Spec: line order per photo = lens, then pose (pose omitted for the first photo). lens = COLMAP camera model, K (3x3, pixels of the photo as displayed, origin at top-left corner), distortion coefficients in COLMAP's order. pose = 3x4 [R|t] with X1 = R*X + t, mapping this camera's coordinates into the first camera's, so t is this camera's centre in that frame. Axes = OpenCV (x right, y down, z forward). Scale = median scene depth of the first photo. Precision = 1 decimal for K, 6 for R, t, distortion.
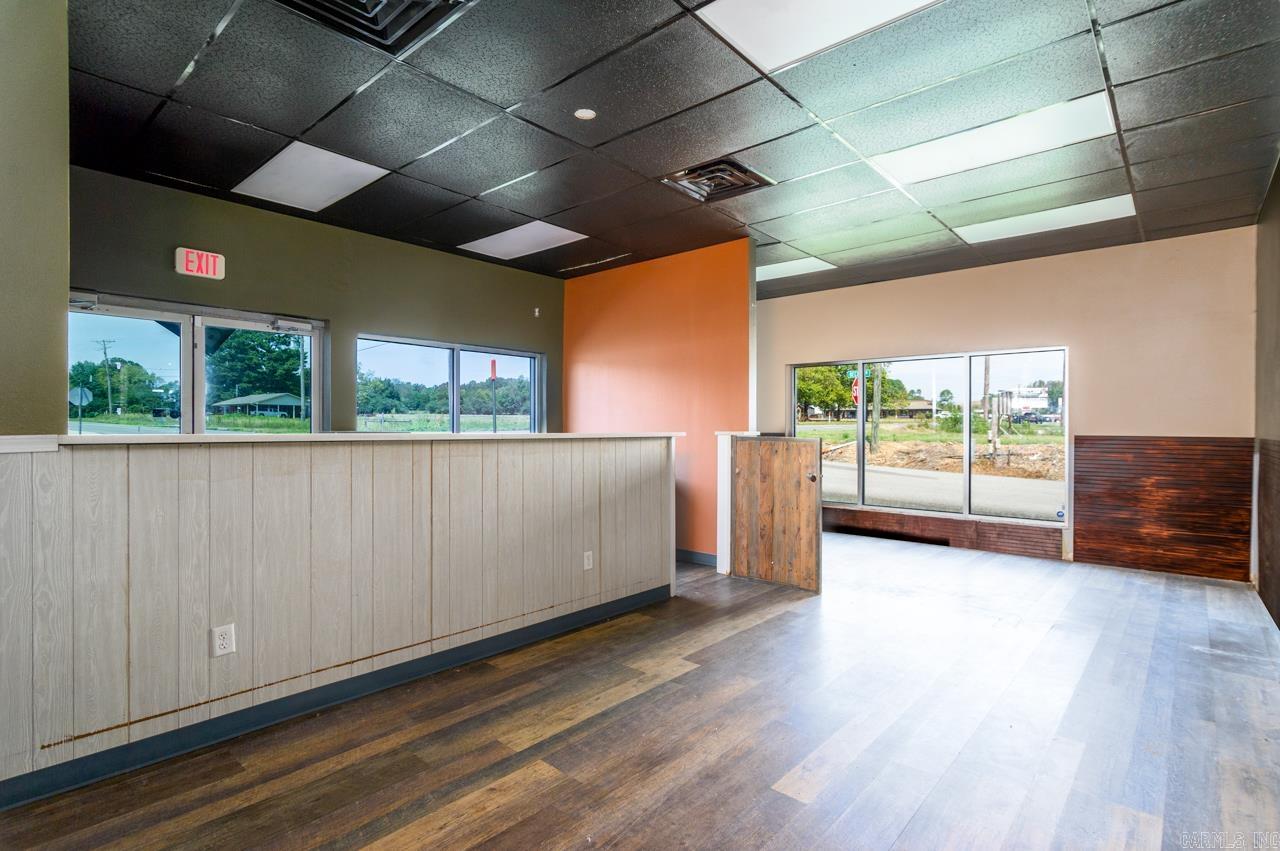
lens RADIAL K [[627.1, 0, 636.6], [0, 627.1, 430.5], [0, 0, 1]] dist [-0.001852, -0.000702]
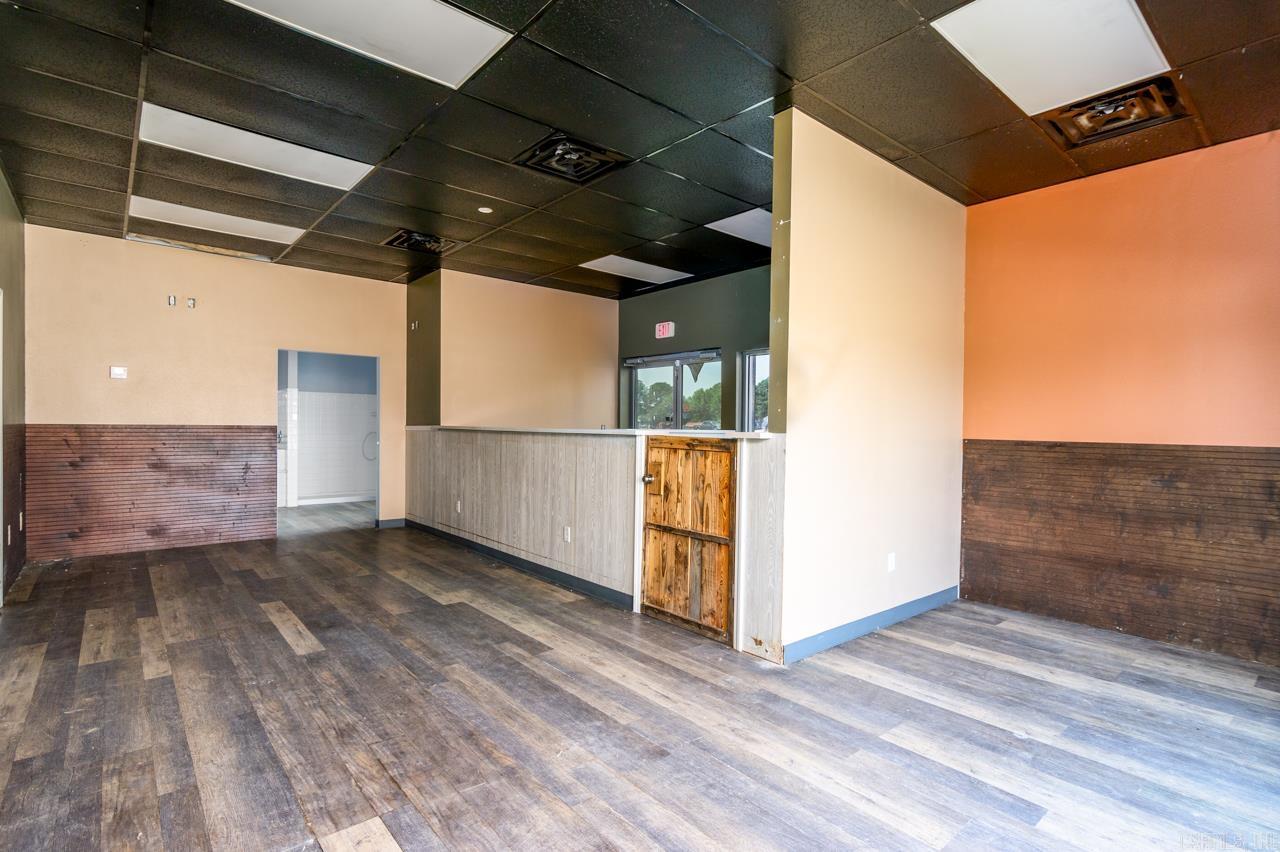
lens RADIAL K [[627.1, 0, 636.6], [0, 627.1, 431.0], [0, 0, 1]] dist [-0.001852, -0.000702]
pose [[-0.145906, 0.000510, -0.989298, 1.231427], [-0.018959, 0.999815, 0.003311, 0.002788], [0.989117, 0.019240, -0.145869, 1.463185]]
